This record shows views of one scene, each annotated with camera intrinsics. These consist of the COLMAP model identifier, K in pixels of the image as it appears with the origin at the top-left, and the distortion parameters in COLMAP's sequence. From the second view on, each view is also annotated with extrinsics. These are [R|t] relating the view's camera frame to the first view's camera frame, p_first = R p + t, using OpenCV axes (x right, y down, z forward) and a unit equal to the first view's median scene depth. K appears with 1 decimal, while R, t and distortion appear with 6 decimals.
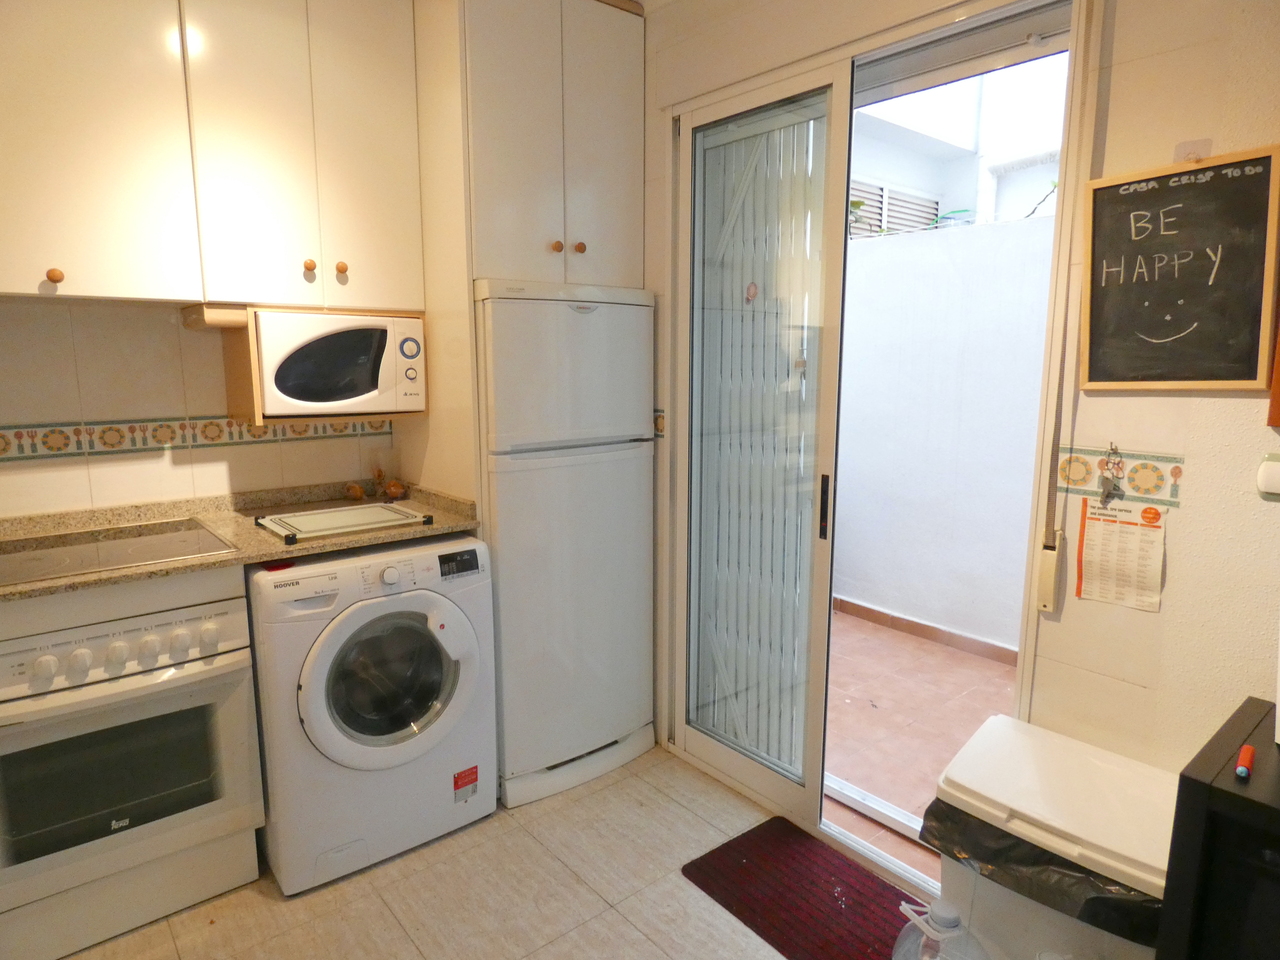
lens RADIAL K [[763.2, 0, 642.4], [0, 763.2, 478.1], [0, 0, 1]] dist [-0.006974, 0.000348]
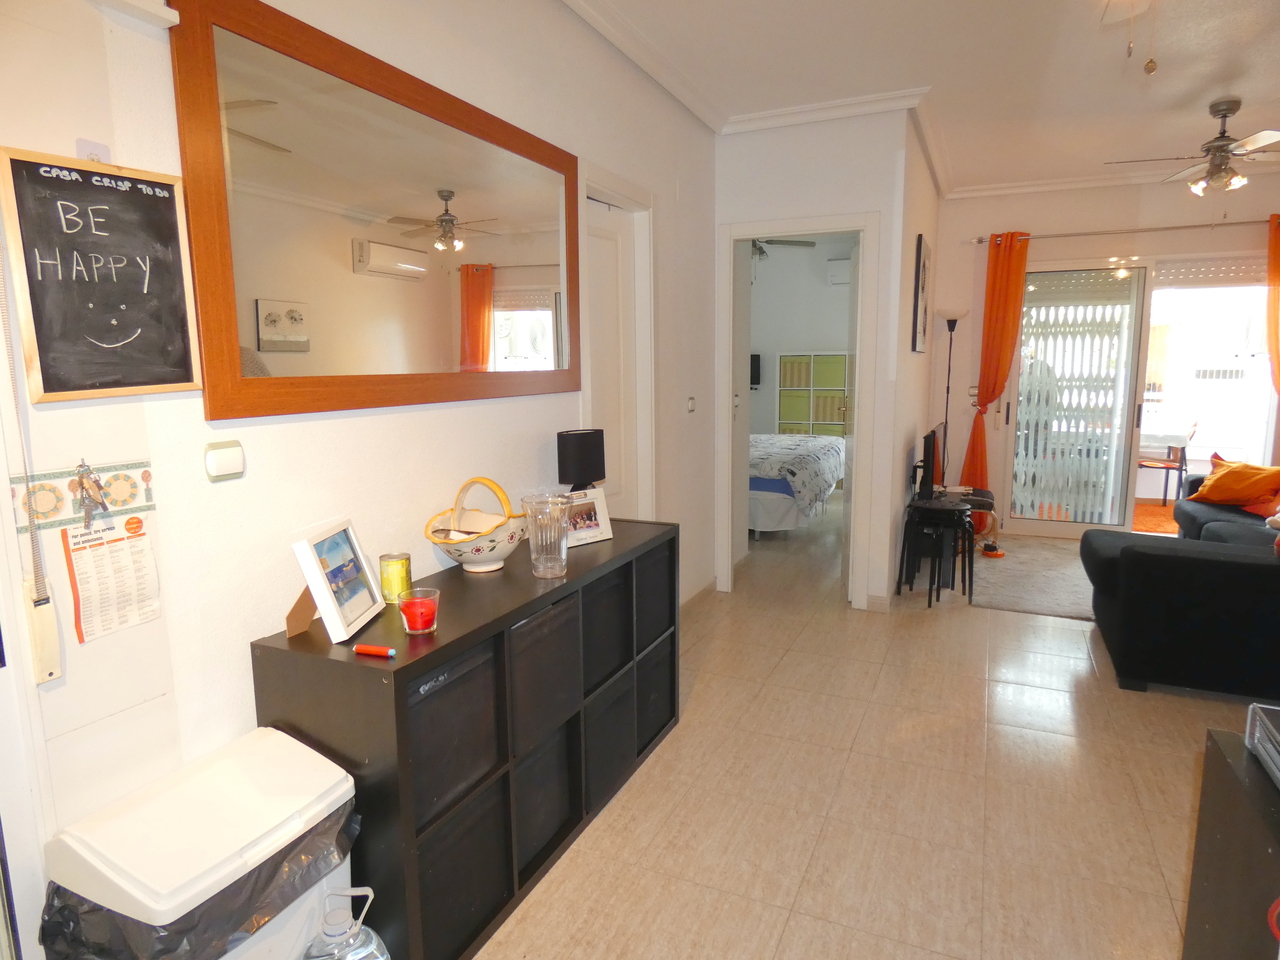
lens RADIAL K [[763.2, 0, 640.0], [0, 763.2, 477.3], [0, 0, 1]] dist [-0.006974, 0.000348]
pose [[-0.424626, -0.130926, 0.895852, -0.374183], [0.154288, 0.964551, 0.214097, -0.094588], [-0.892126, 0.229130, -0.389373, 0.629199]]
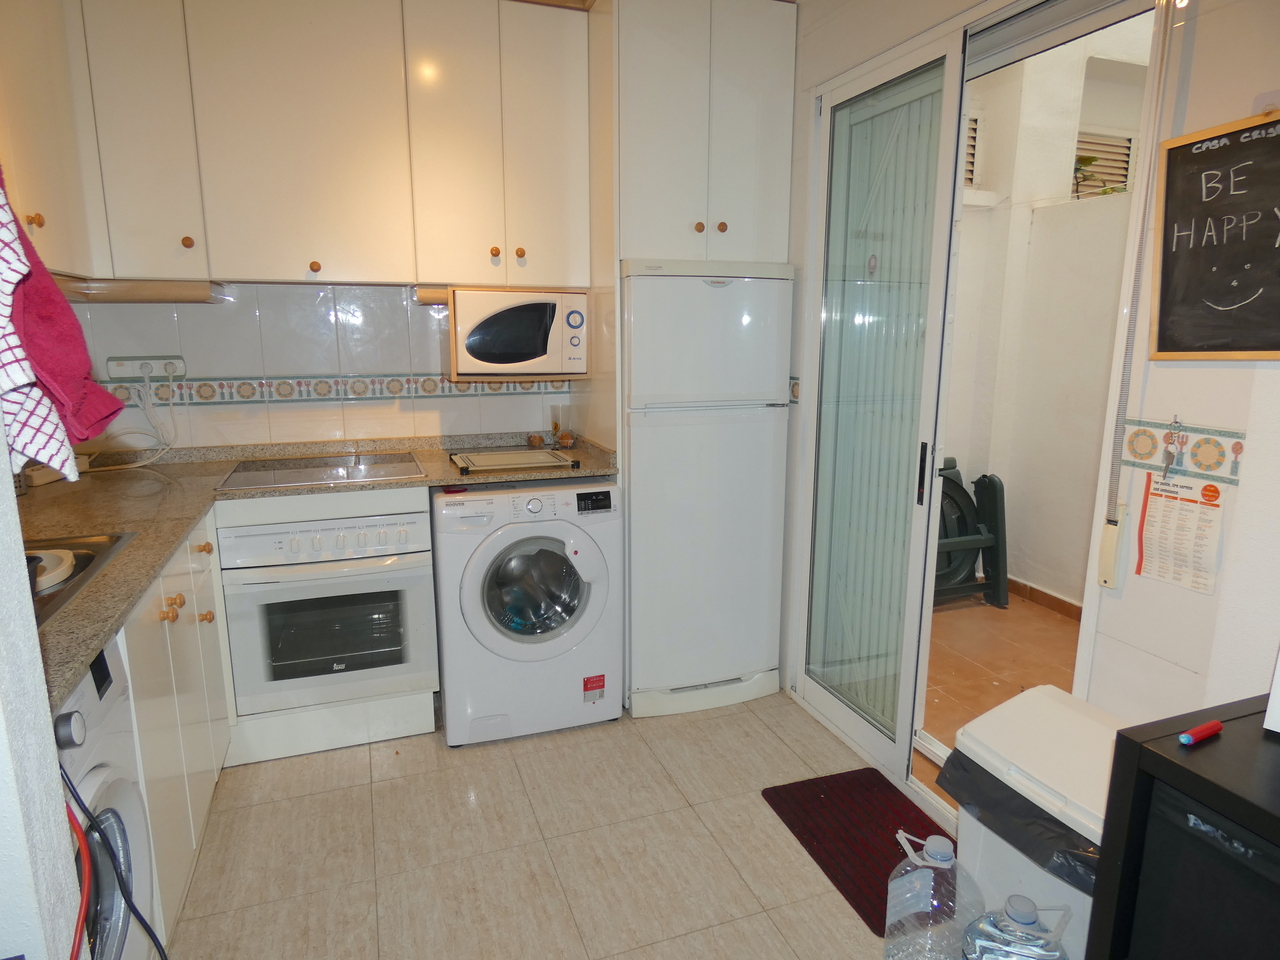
lens RADIAL K [[763.2, 0, 639.3], [0, 763.2, 478.1], [0, 0, 1]] dist [-0.006974, 0.000348]
pose [[0.940723, 0.065812, -0.332730, 0.248995], [-0.054271, 0.997562, 0.043871, 0.021914], [0.334806, -0.023213, 0.942001, -0.106868]]
